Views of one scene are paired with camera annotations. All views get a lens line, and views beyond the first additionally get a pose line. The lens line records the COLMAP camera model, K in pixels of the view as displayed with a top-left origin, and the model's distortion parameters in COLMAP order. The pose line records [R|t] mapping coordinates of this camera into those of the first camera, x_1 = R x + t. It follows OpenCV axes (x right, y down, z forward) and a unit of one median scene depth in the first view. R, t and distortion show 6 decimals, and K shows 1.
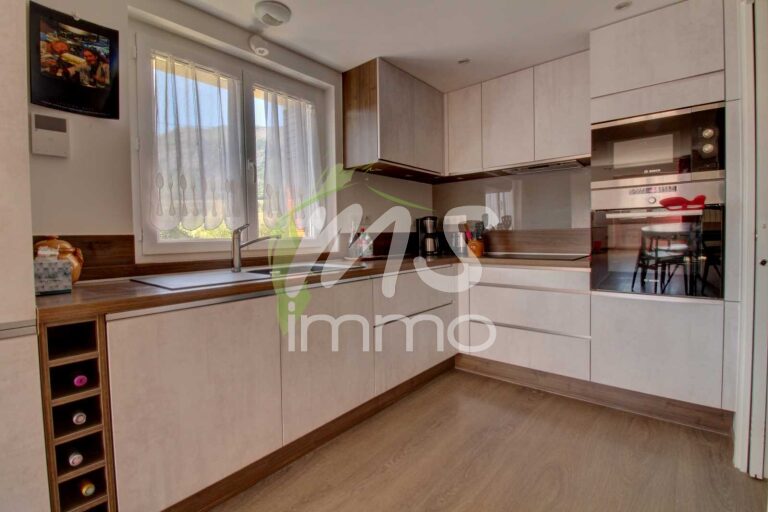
lens RADIAL K [[363.9, 0, 380.9], [0, 363.9, 250.1], [0, 0, 1]] dist [-0.022755, -0.001310]
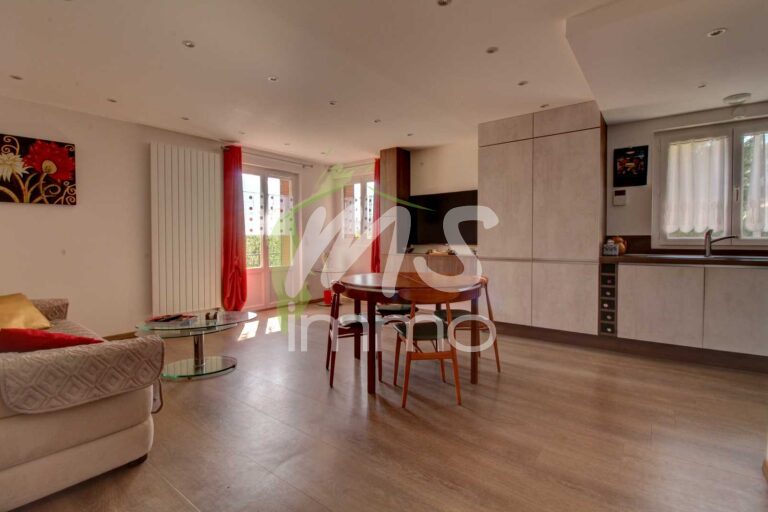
lens RADIAL K [[363.9, 0, 381.5], [0, 363.9, 249.7], [0, 0, 1]] dist [-0.022755, -0.001310]
pose [[0.072532, 0.050788, -0.996072, 1.545006], [-0.038612, 0.998097, 0.048079, 0.002859], [0.996618, 0.034973, 0.074355, -0.897445]]
